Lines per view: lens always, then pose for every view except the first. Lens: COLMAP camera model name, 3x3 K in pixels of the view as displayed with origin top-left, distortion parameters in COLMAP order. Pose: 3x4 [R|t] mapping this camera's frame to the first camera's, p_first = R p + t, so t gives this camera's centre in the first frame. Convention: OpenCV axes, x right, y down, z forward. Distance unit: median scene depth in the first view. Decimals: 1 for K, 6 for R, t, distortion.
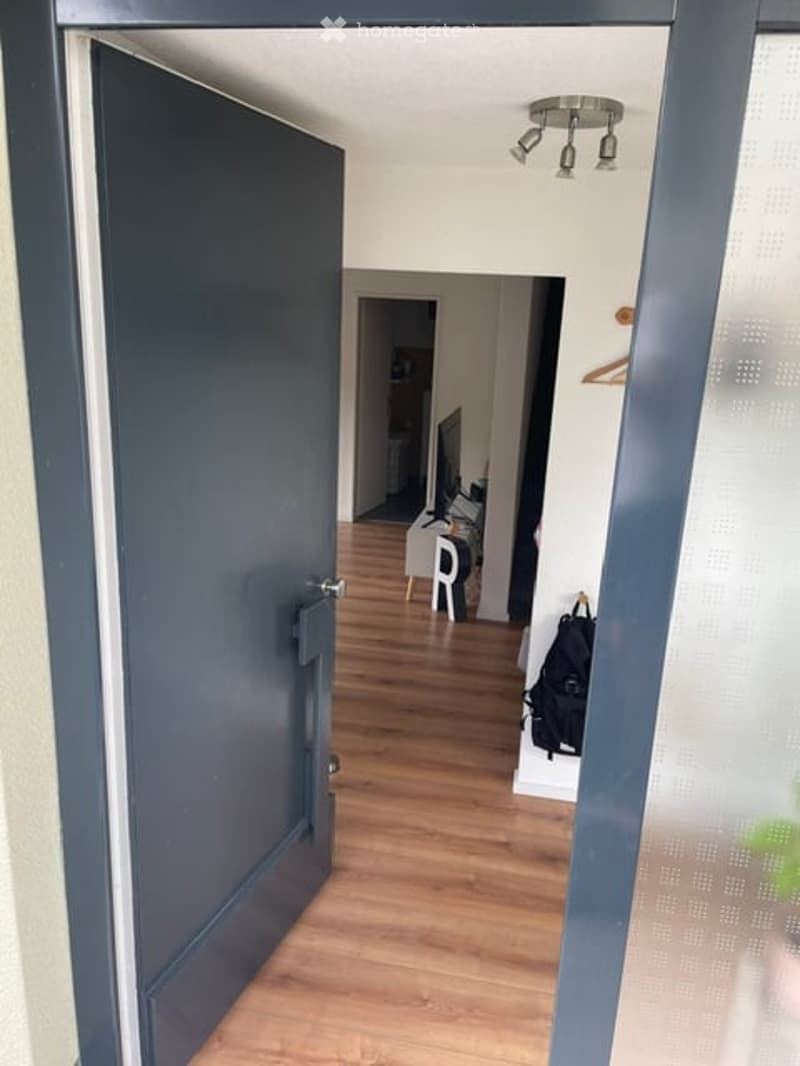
lens RADIAL K [[803.5, 0, 400.0], [0, 803.5, 533.0], [0, 0, 1]] dist [0.074794, -0.097829]
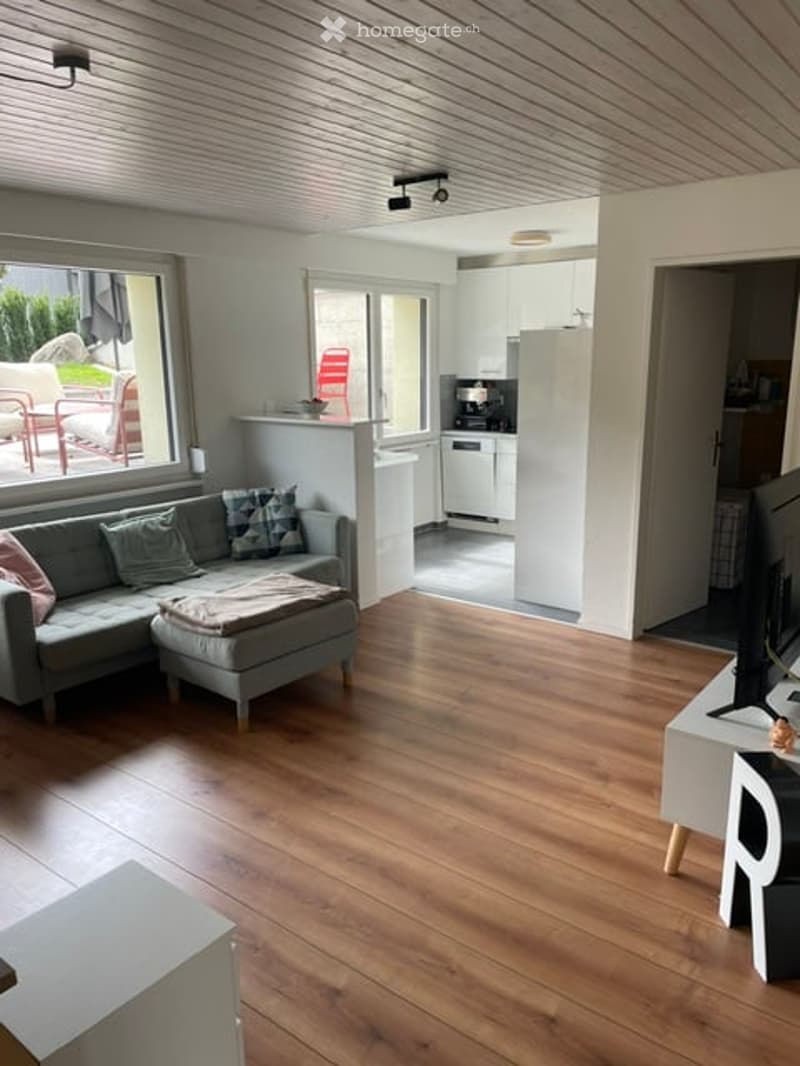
lens RADIAL K [[803.5, 0, 400.0], [0, 803.5, 533.0], [0, 0, 1]] dist [0.074794, -0.097829]
pose [[0.894834, 0.047021, -0.443916, 0.069731], [-0.072325, 0.996569, -0.040230, -0.077645], [0.440501, 0.068105, 0.895165, 0.513718]]
